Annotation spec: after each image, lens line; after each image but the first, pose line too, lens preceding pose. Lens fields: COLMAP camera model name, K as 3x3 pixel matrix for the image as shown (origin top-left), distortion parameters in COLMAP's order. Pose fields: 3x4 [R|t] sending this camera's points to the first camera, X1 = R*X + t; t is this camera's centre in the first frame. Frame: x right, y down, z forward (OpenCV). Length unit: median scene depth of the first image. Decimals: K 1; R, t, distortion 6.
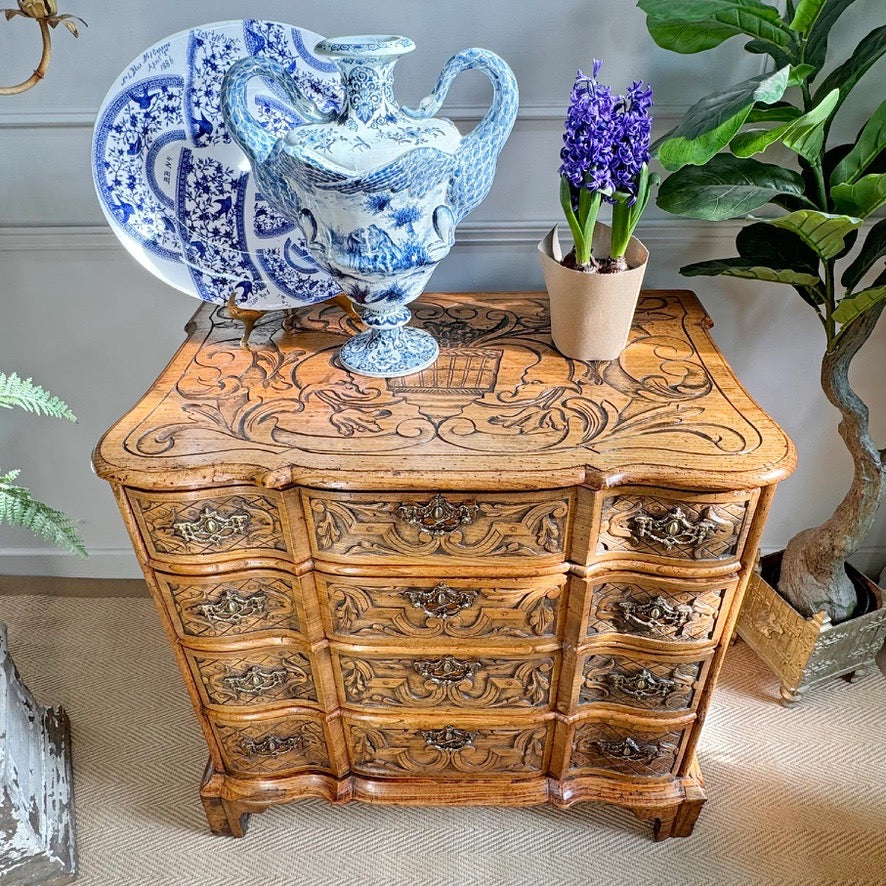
lens RADIAL K [[728.2, 0, 440.6], [0, 728.2, 446.7], [0, 0, 1]] dist [-0.003424, -0.003005]
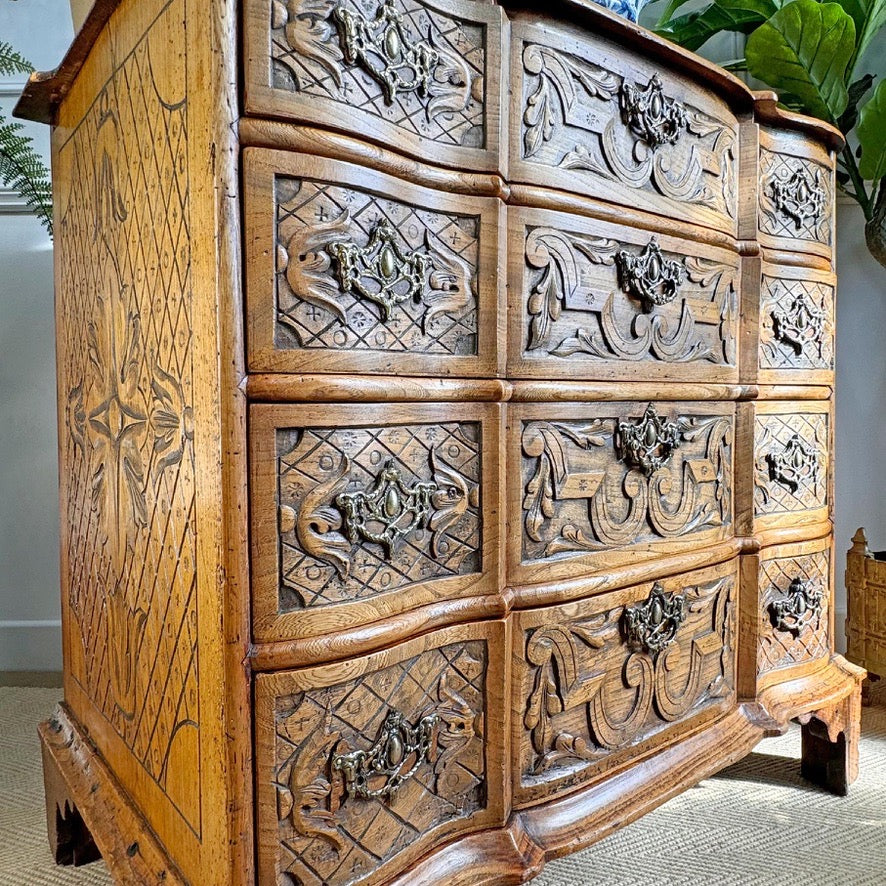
lens RADIAL K [[728.2, 0, 440.6], [0, 728.2, 446.7], [0, 0, 1]] dist [-0.003424, -0.003005]
pose [[0.772302, -0.009022, 0.635192, -0.581633], [0.360222, 0.829820, -0.426191, 0.556291], [-0.523250, 0.557958, 0.644121, 0.742750]]
